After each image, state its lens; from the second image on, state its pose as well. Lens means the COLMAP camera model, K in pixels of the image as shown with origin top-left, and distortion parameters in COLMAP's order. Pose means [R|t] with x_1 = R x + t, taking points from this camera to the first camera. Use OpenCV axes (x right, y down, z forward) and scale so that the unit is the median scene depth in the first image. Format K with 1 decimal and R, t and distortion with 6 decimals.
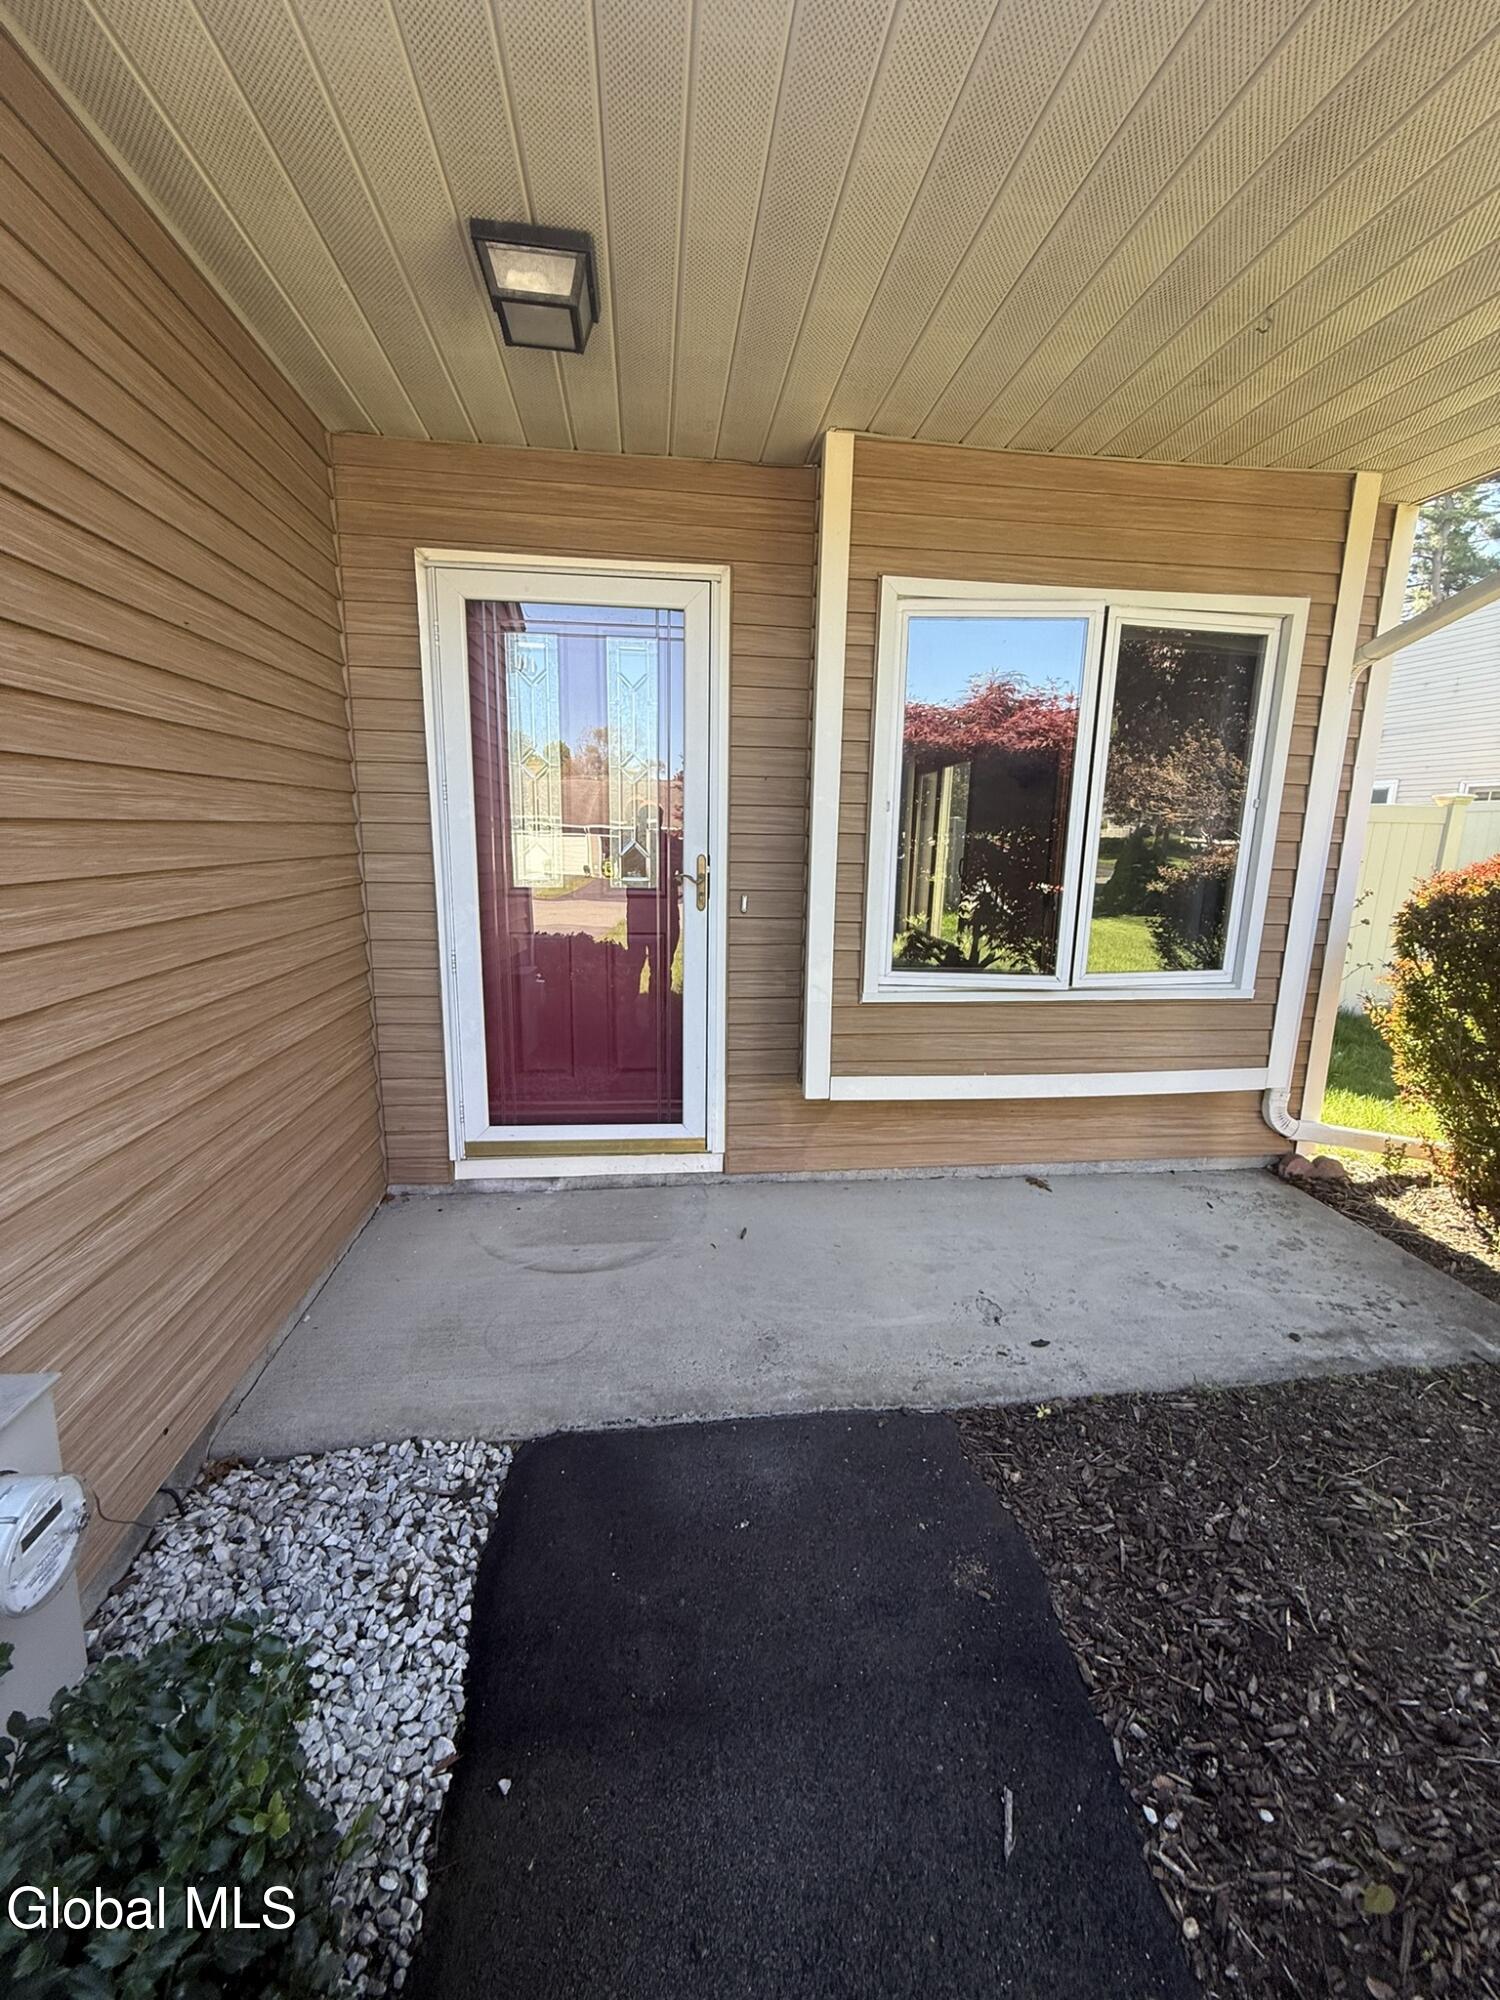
lens RADIAL K [[798.8, 0, 746.2], [0, 798.8, 992.5], [0, 0, 1]] dist [-0.000500, -0.000063]
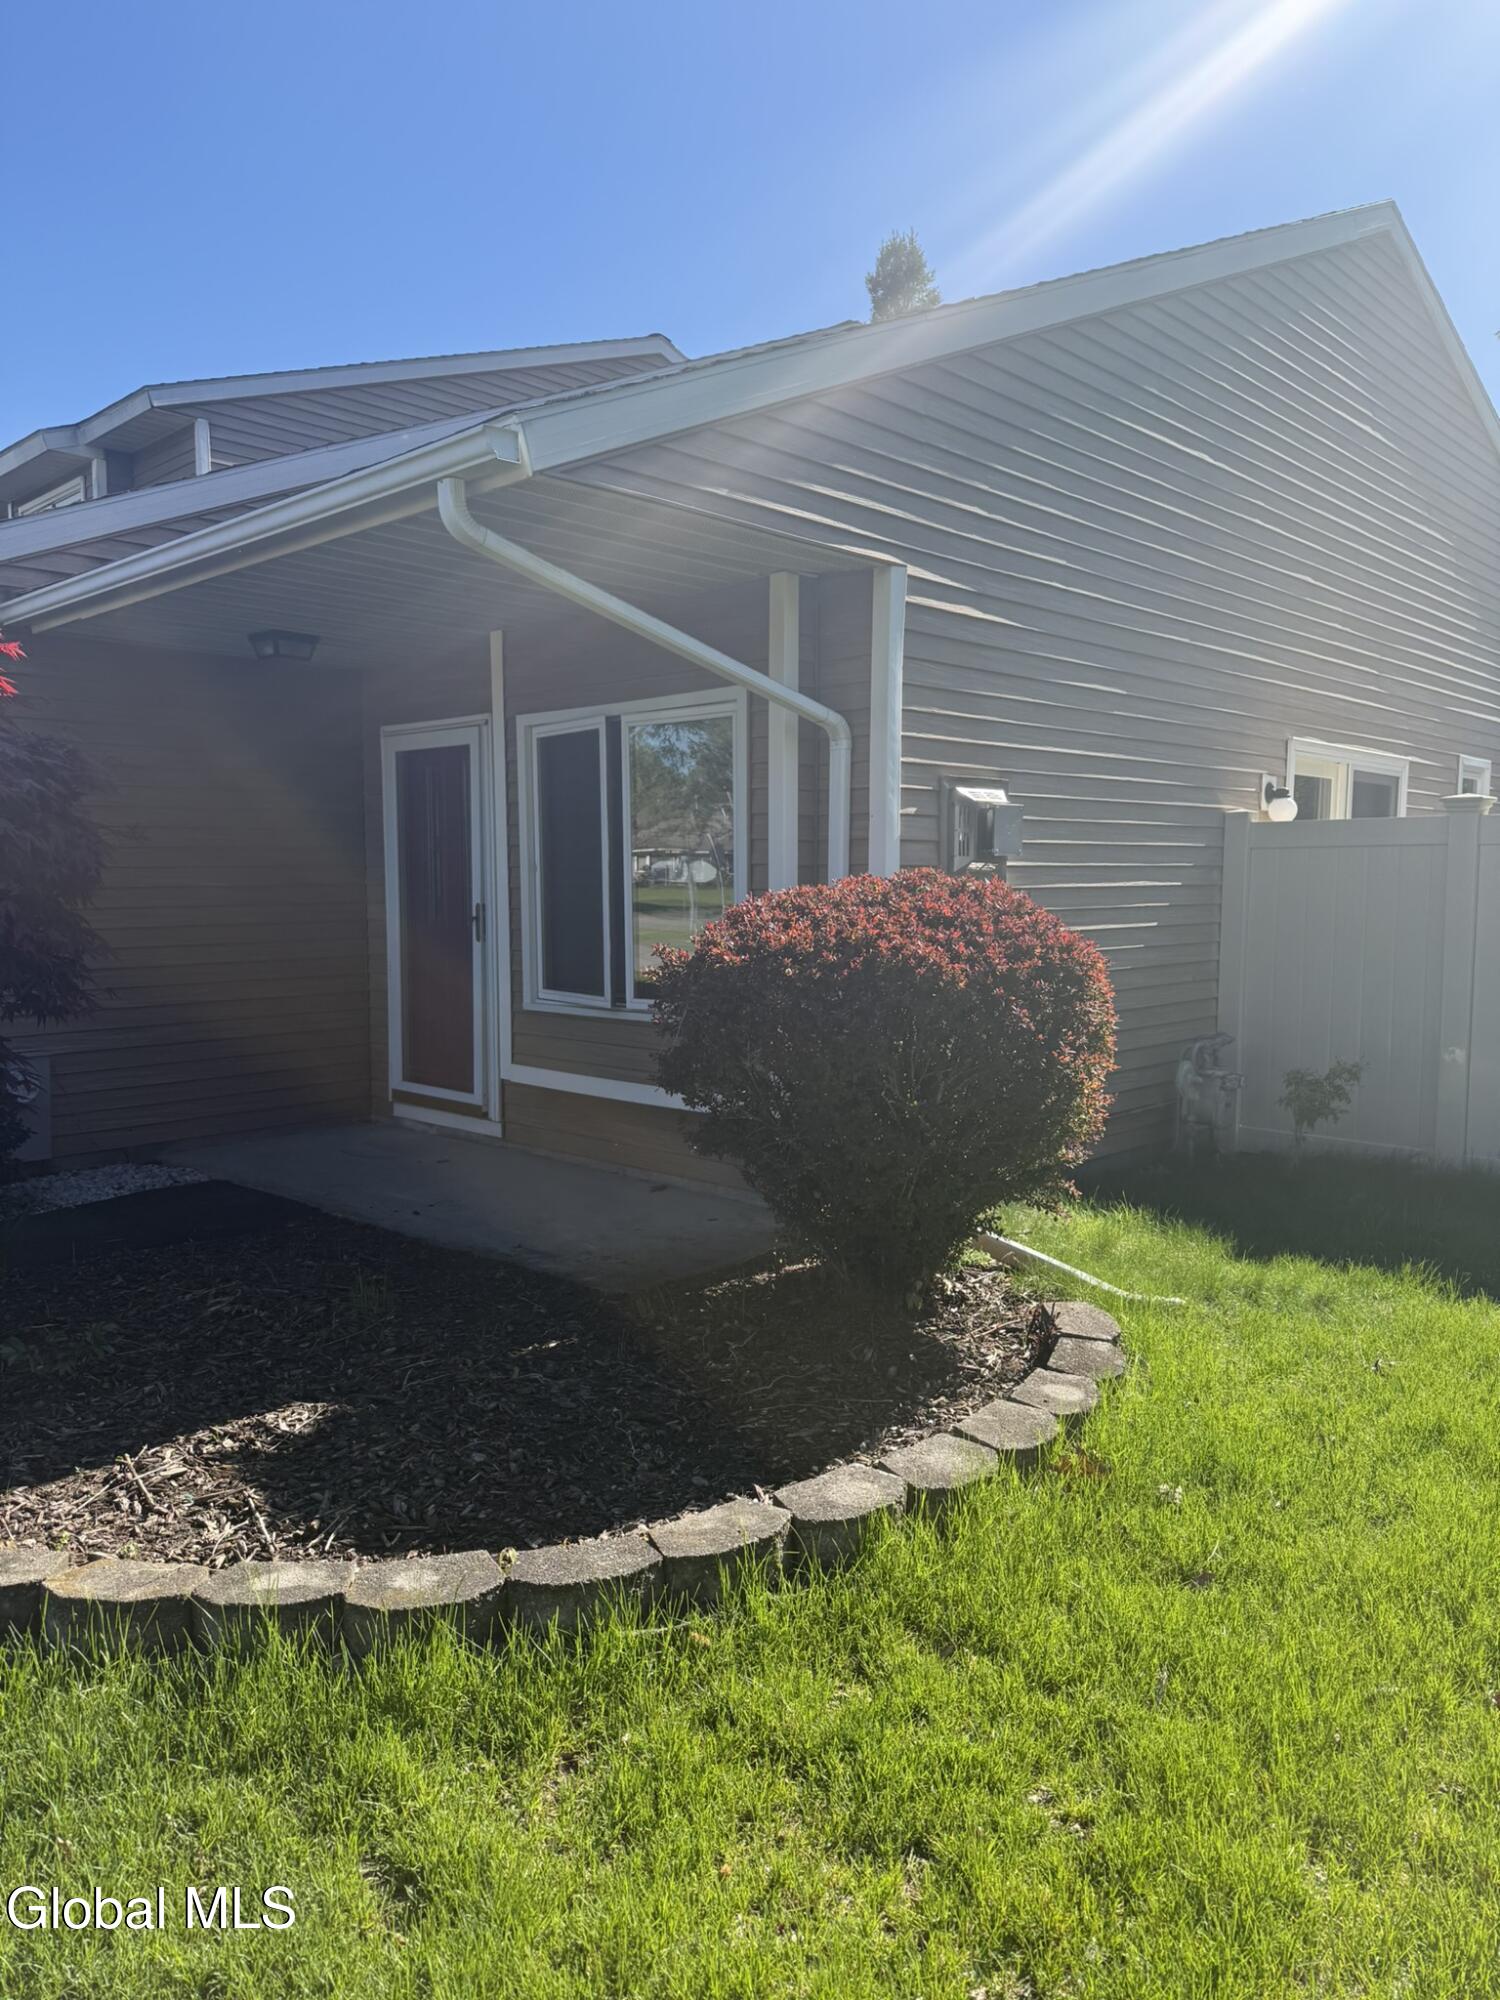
lens RADIAL K [[1407.2, 0, 747.8], [0, 1407.2, 1002.5], [0, 0, 1]] dist [-0.000401, -0.000050]
pose [[0.645276, 0.051275, -0.762226, 2.121172], [-0.135319, 0.989639, -0.047984, 0.061482], [0.751869, 0.134107, 0.645529, -0.245647]]
